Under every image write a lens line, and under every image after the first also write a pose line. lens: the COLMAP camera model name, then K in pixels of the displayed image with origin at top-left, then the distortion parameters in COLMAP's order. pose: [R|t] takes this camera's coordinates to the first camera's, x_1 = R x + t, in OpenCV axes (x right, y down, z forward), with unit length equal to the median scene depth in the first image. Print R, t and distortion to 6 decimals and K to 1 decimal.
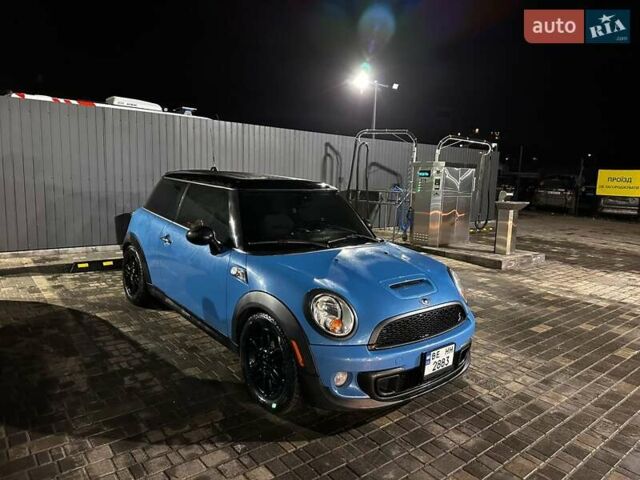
lens RADIAL K [[457.7, 0, 318.8], [0, 457.7, 231.3], [0, 0, 1]] dist [0.014853, -0.000862]
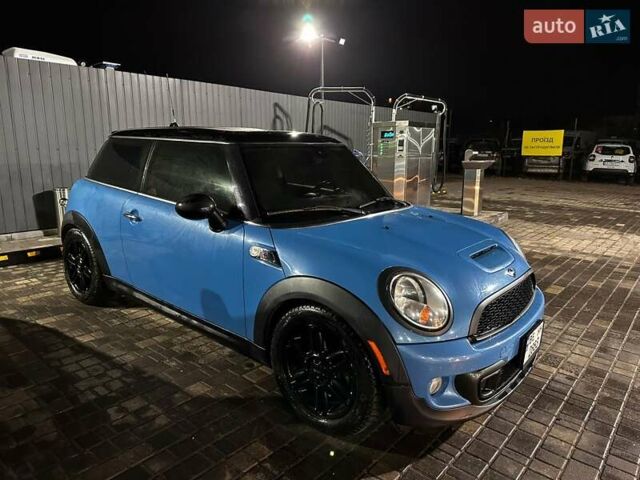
lens RADIAL K [[454.2, 0, 320.0], [0, 454.2, 240.0], [0, 0, 1]] dist [0.006742, -0.001536]
pose [[0.982453, -0.065786, 0.174525, -0.148886], [0.051936, 0.995214, 0.082781, 0.009322], [-0.179136, -0.072264, 0.981167, 0.191363]]
